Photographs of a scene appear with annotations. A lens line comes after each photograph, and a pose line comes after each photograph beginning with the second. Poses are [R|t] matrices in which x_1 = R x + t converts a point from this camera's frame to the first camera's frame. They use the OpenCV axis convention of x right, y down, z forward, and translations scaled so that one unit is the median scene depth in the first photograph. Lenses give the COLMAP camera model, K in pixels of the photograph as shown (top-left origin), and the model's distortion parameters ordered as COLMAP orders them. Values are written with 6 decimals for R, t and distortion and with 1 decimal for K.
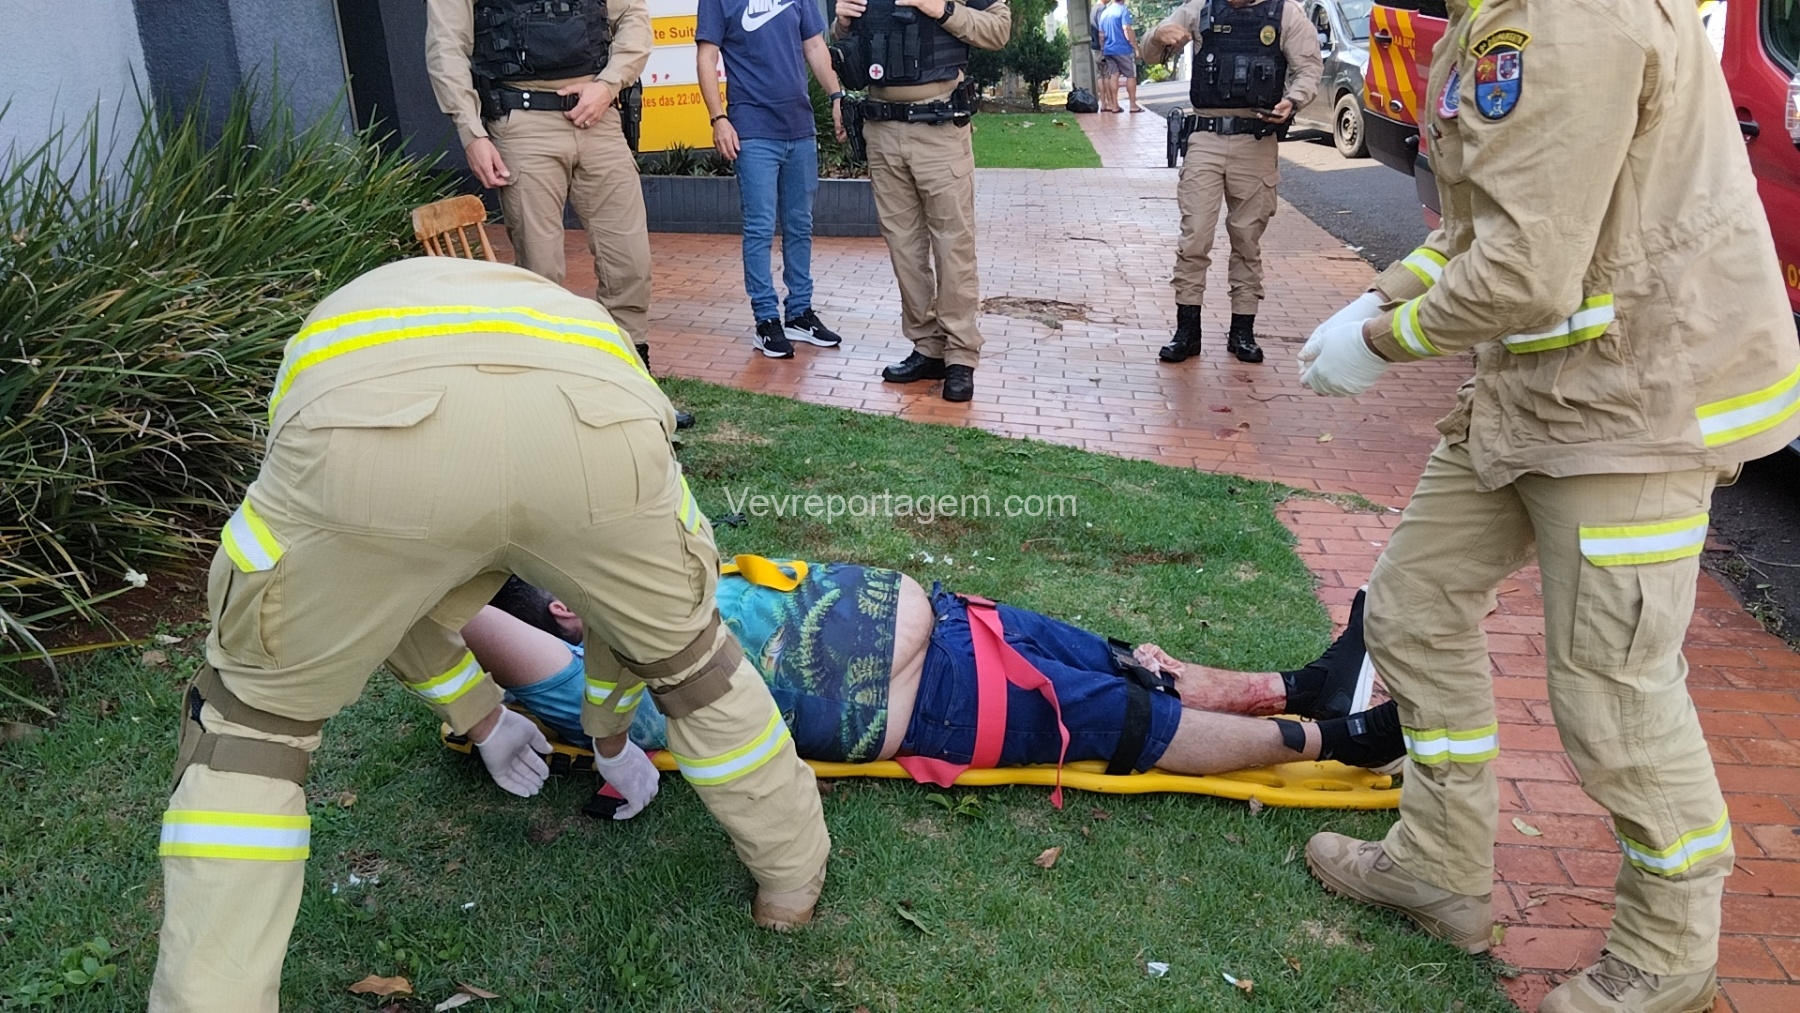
lens RADIAL K [[1471.5, 0, 898.2], [0, 1471.5, 514.2], [0, 0, 1]] dist [0.095761, -0.179965]
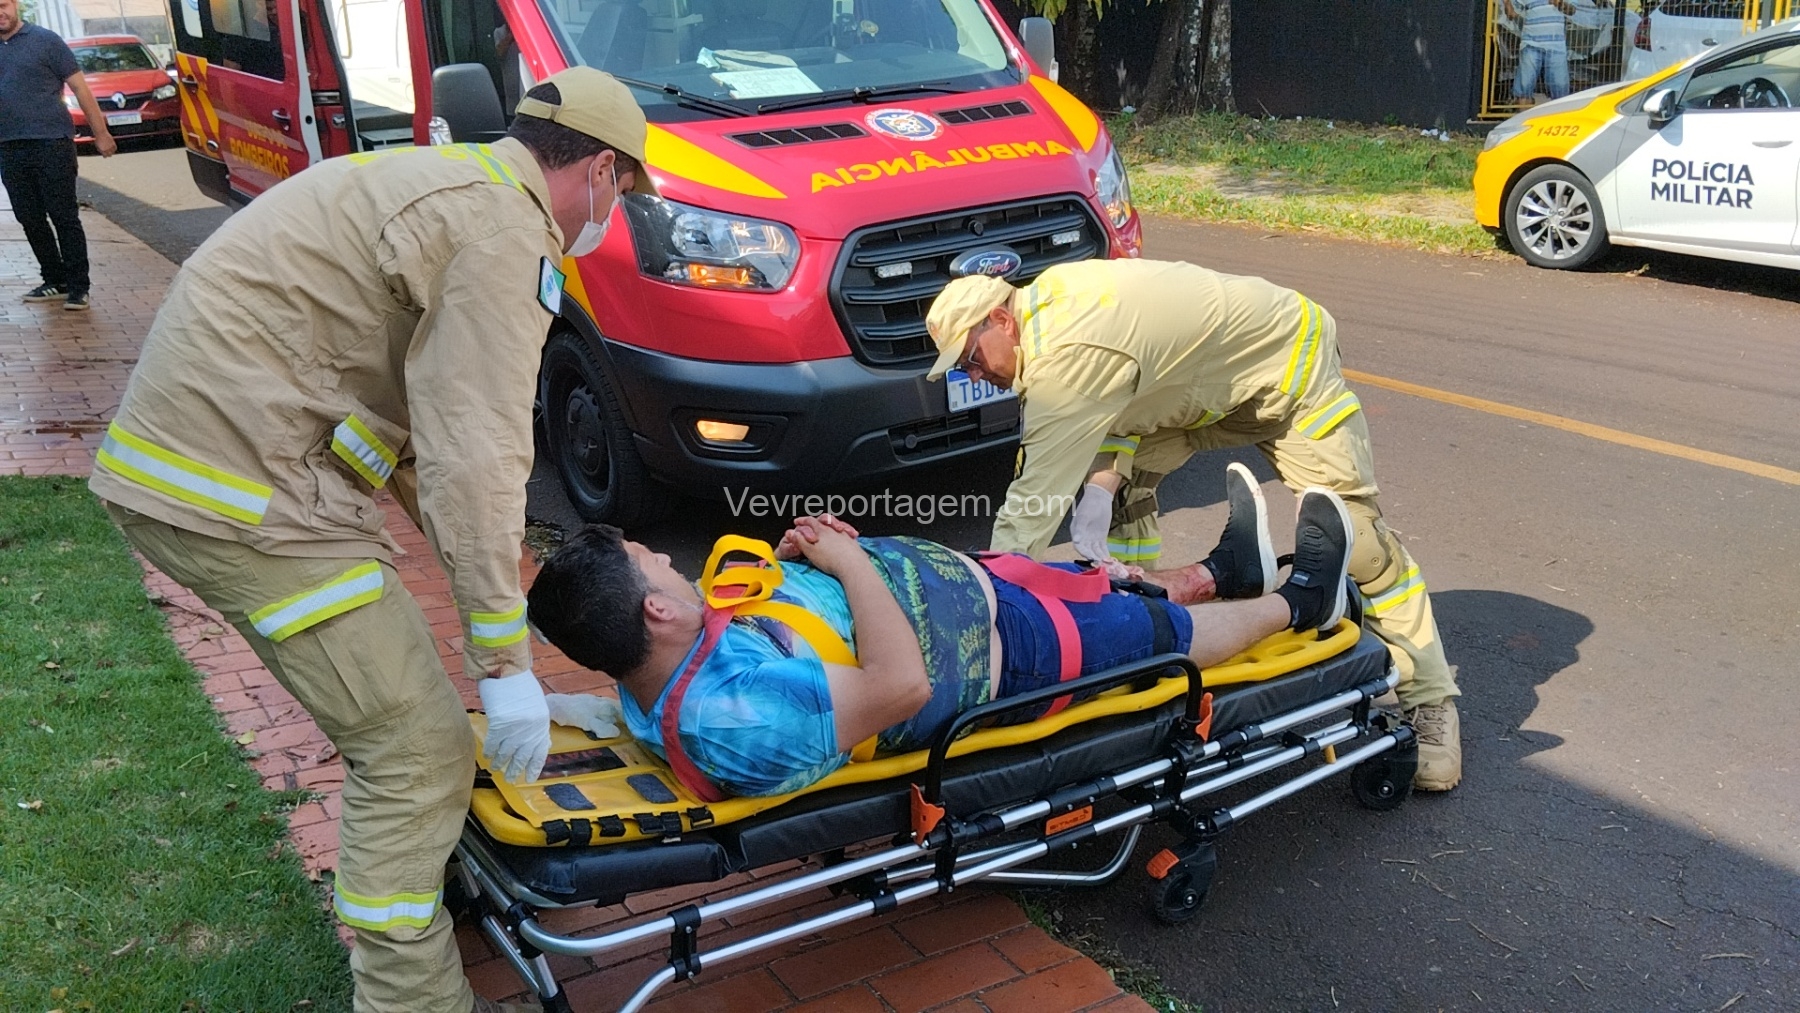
lens RADIAL K [[1466.8, 0, 903.4], [0, 1466.8, 517.8], [0, 0, 1]] dist [0.069224, -0.151898]
pose [[0.769709, -0.142911, 0.622194, 0.026943], [0.159065, 0.986816, 0.029883, 0.078054], [-0.618261, 0.075968, 0.782293, -0.254154]]
